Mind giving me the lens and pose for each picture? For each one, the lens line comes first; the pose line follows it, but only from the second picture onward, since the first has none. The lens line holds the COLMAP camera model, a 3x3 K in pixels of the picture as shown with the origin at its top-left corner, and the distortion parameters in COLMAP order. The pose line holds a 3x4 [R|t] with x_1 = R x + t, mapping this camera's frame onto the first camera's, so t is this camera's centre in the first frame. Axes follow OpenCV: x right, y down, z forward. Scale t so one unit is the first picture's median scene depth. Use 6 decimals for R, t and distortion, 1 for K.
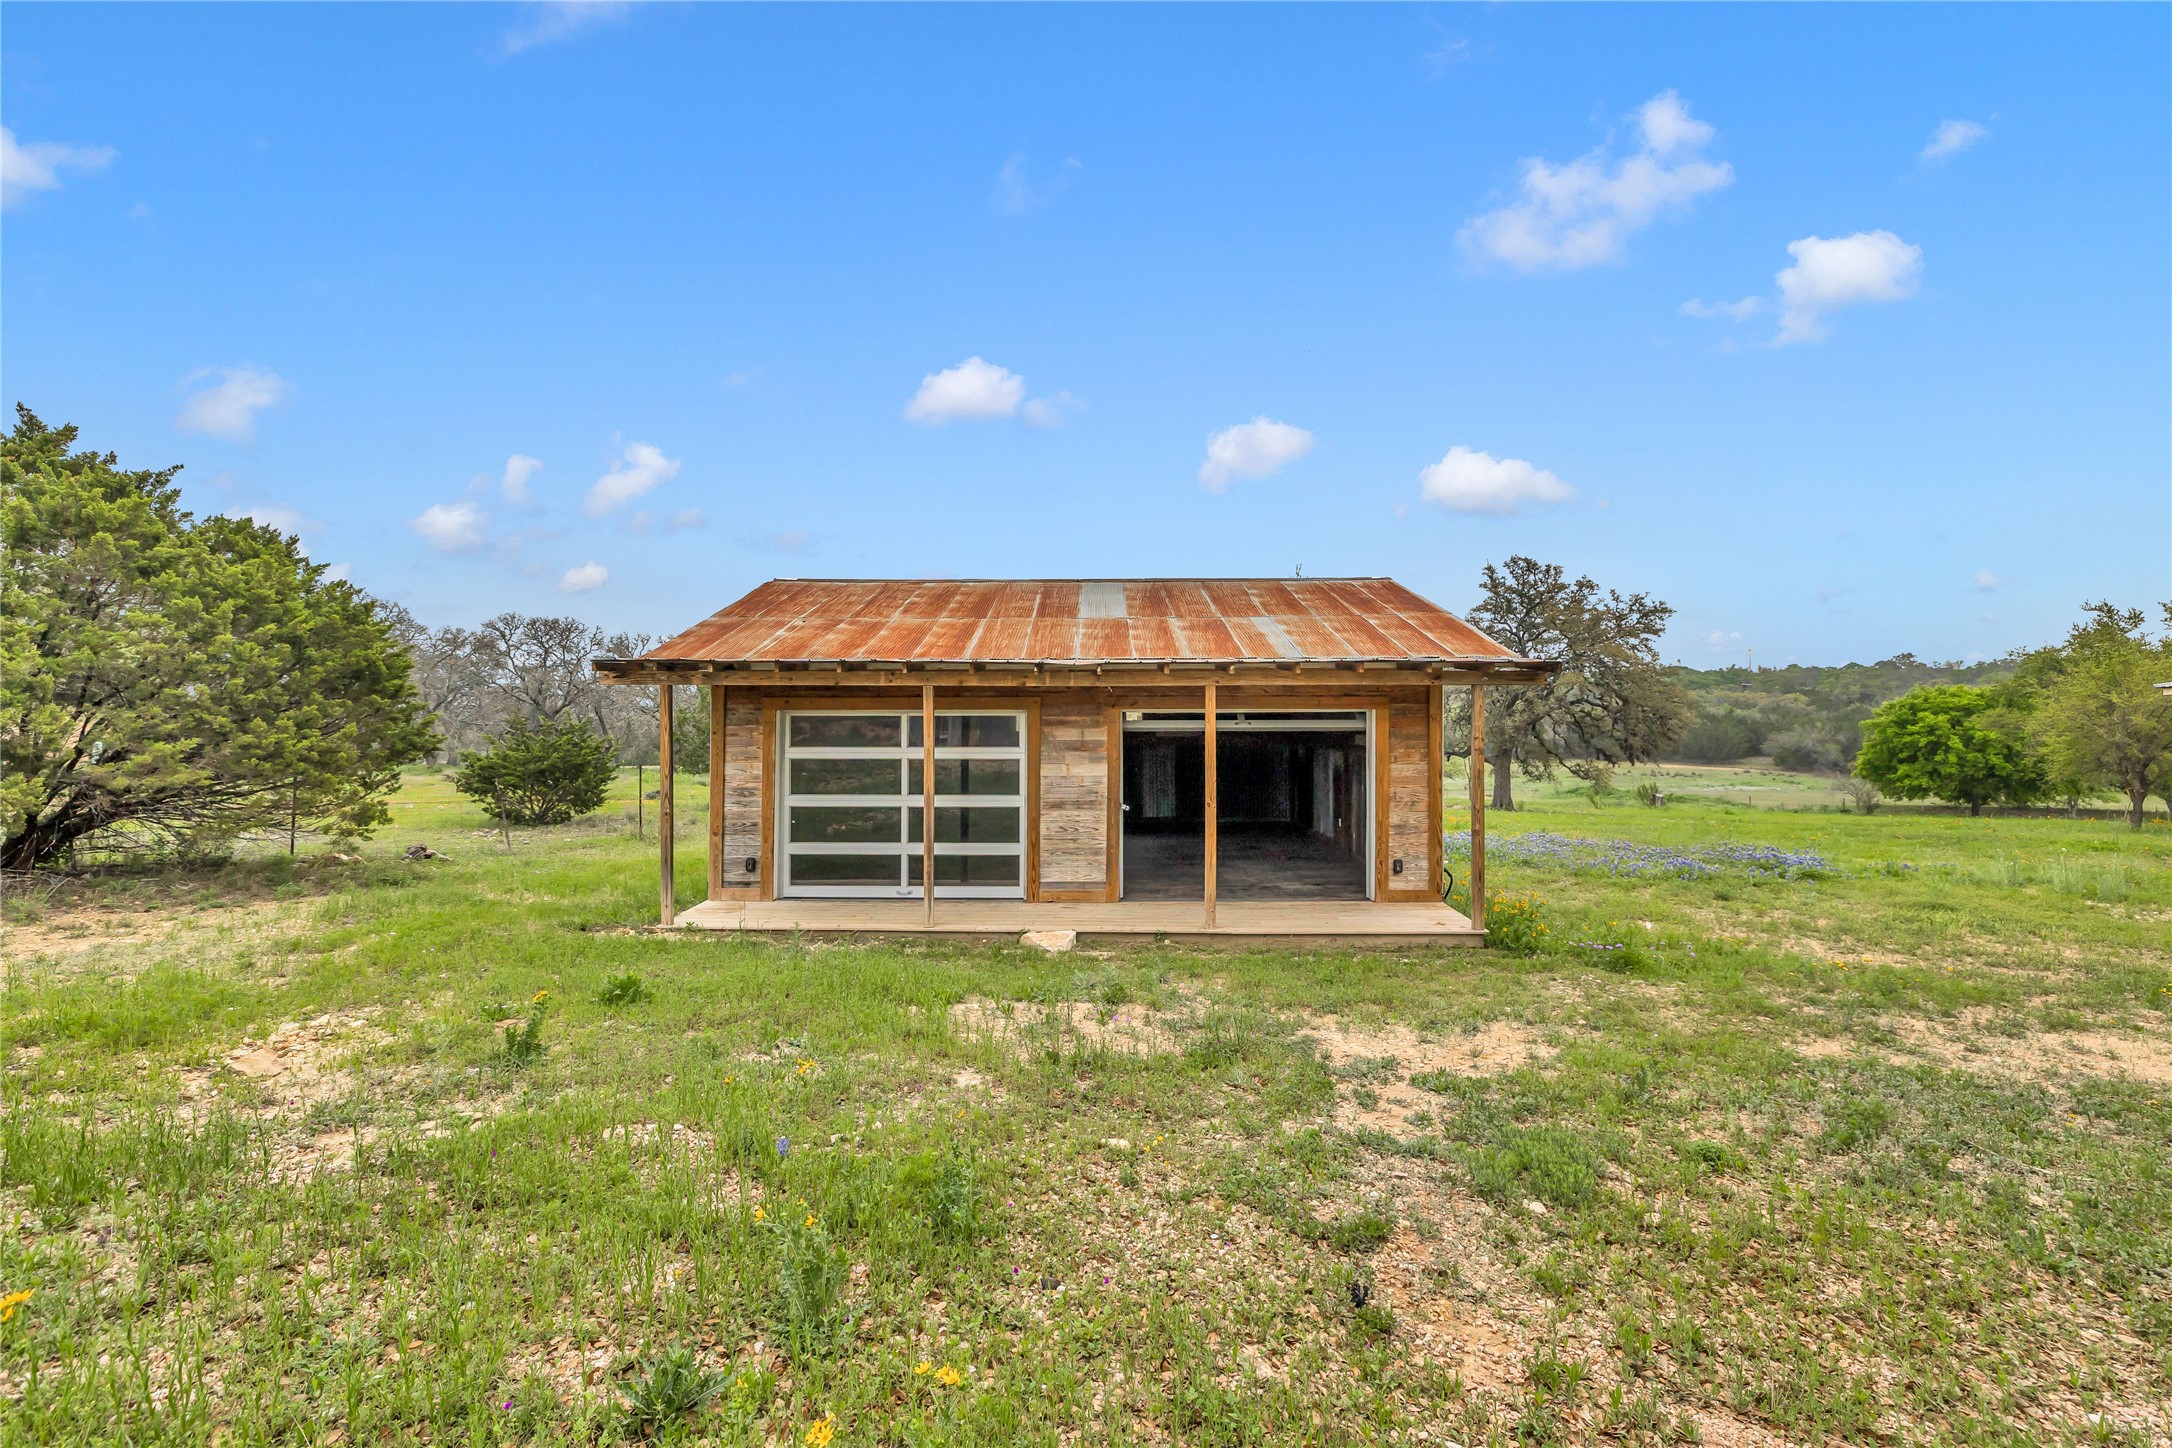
lens RADIAL K [[954.4, 0, 1074.4], [0, 954.4, 721.4], [0, 0, 1]] dist [-0.004027, -0.001879]
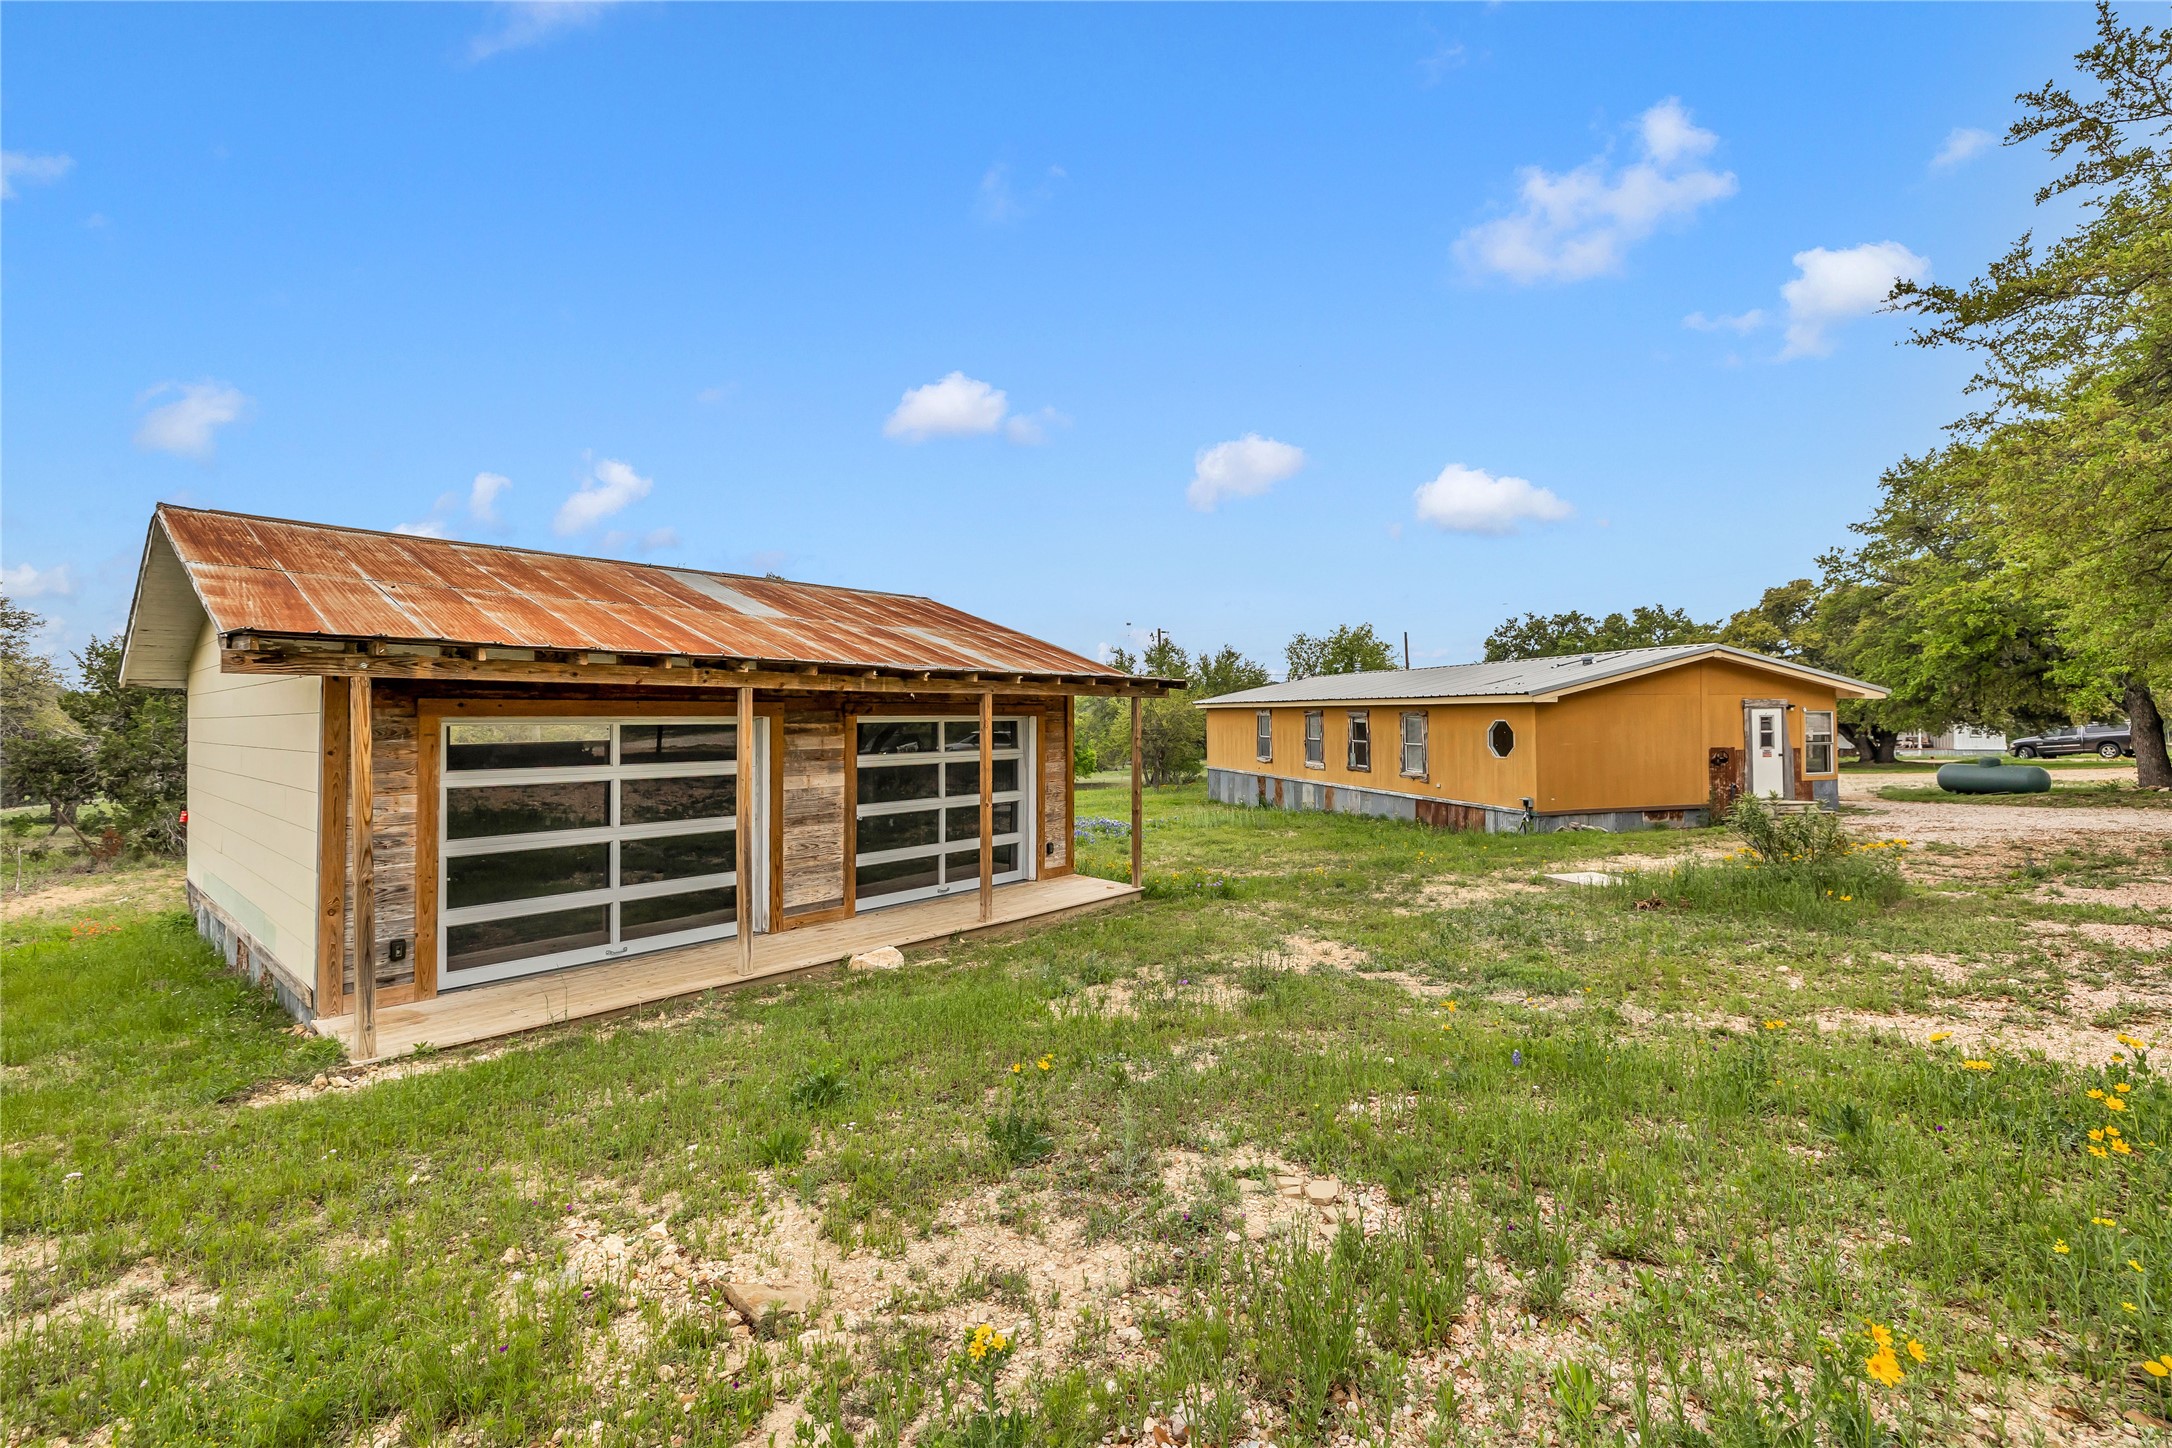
lens RADIAL K [[954.4, 0, 1069.9], [0, 954.4, 715.3], [0, 0, 1]] dist [-0.004027, -0.001879]
pose [[0.637677, 0.001748, 0.770302, -0.554991], [0.012033, 0.999853, -0.012230, 0.000961], [-0.770210, 0.017068, 0.637562, 0.218241]]
